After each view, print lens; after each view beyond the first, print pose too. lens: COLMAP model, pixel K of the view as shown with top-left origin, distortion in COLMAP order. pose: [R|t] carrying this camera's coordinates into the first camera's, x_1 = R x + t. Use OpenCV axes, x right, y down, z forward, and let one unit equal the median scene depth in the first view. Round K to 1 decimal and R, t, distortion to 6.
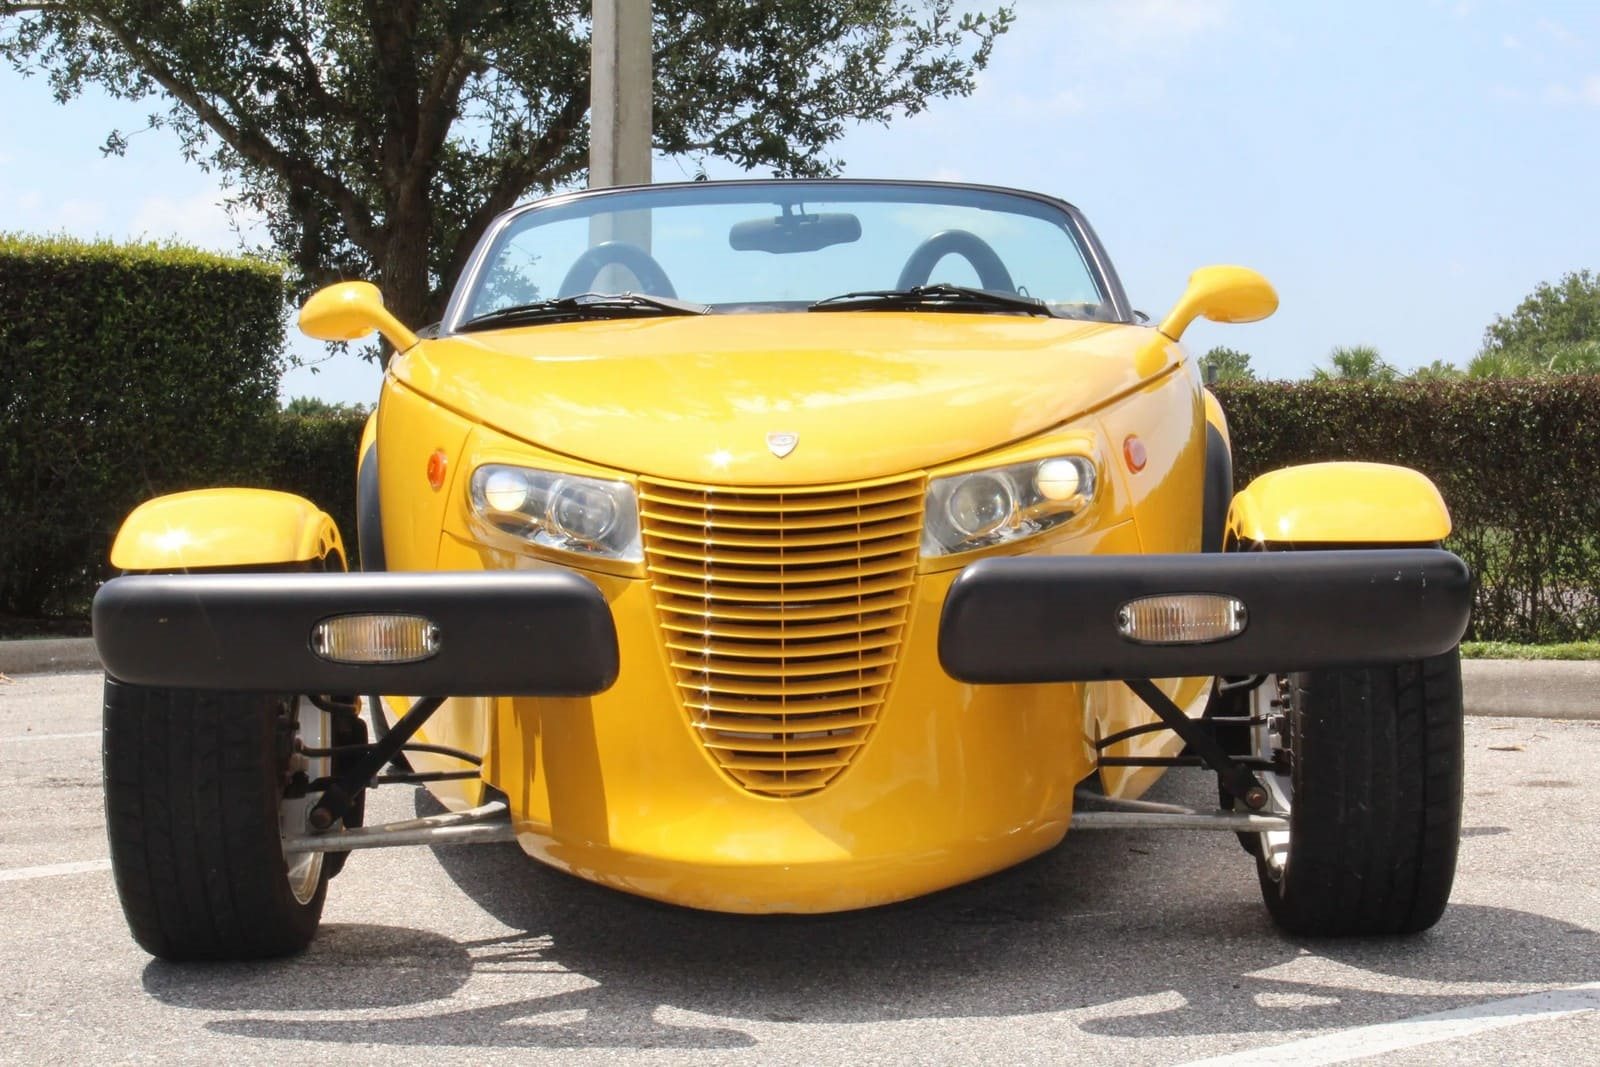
lens RADIAL K [[3246.8, 0, 800.0], [0, 3246.8, 533.5], [0, 0, 1]] dist [0.020221, 0.313876]
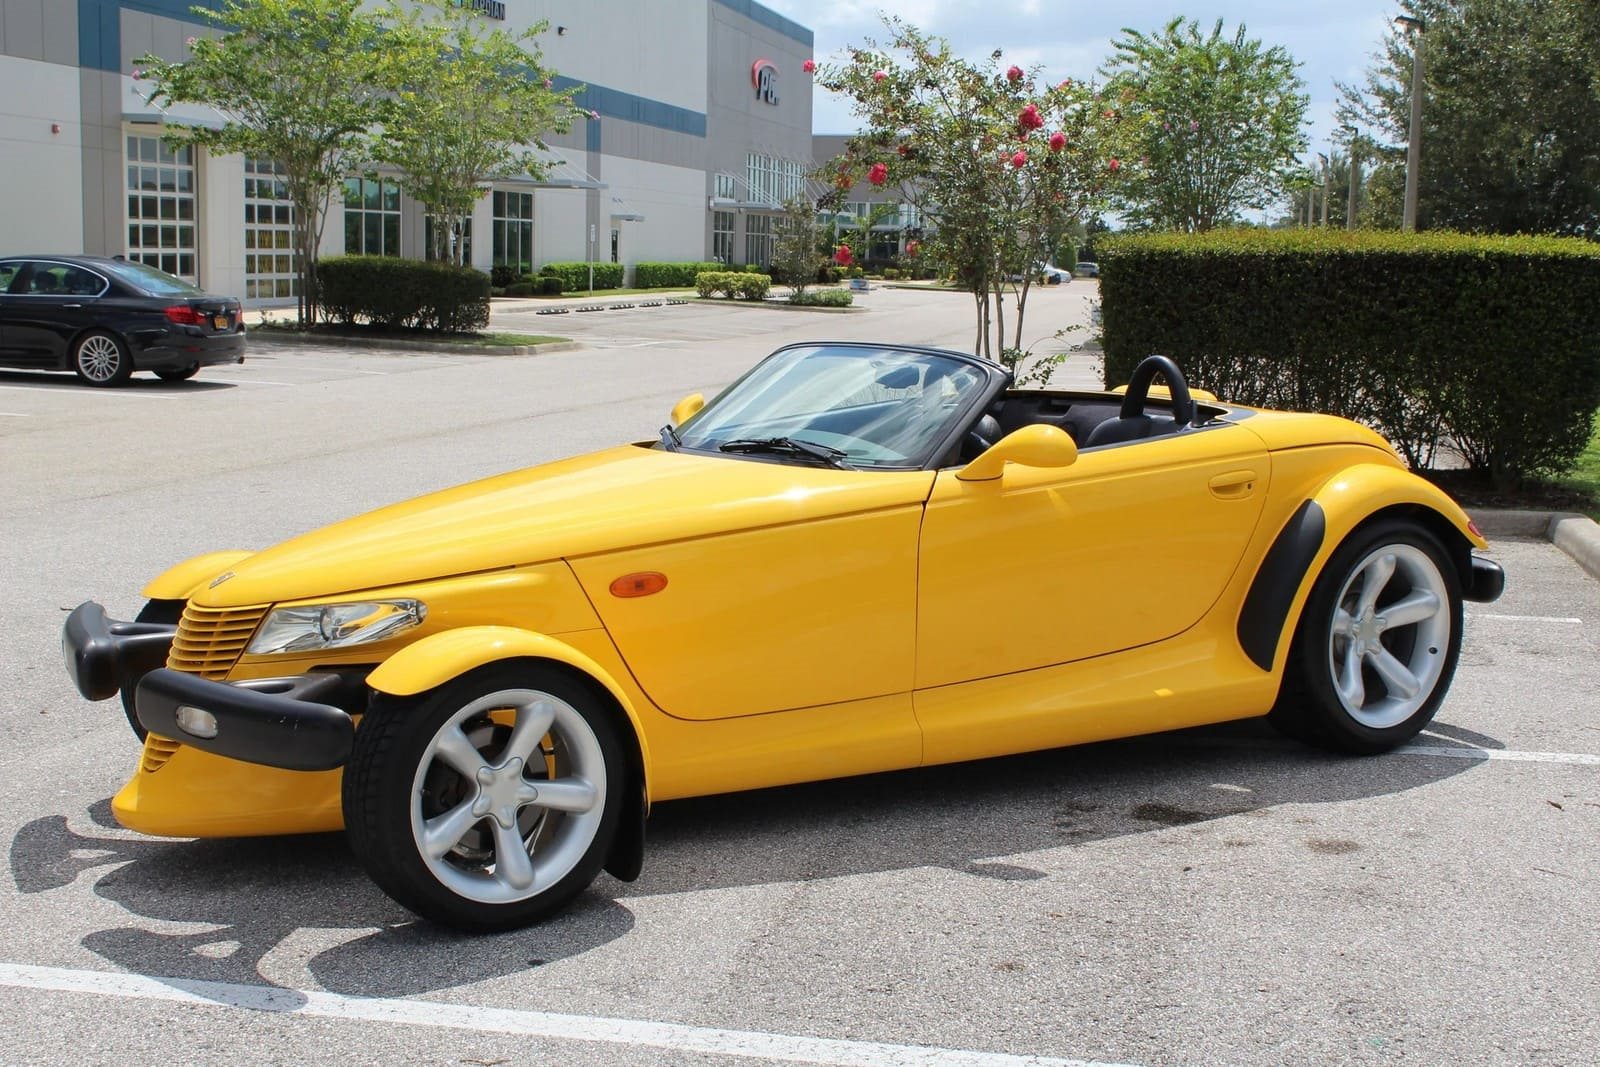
lens RADIAL K [[2056.3, 0, 800.0], [0, 2056.3, 533.5], [0, 0, 1]] dist [-0.071198, 0.072883]
pose [[0.586775, 0.122486, -0.800433, 1.033832], [-0.026712, 0.990883, 0.132048, -0.200224], [0.809309, -0.056101, 0.584697, 0.550402]]
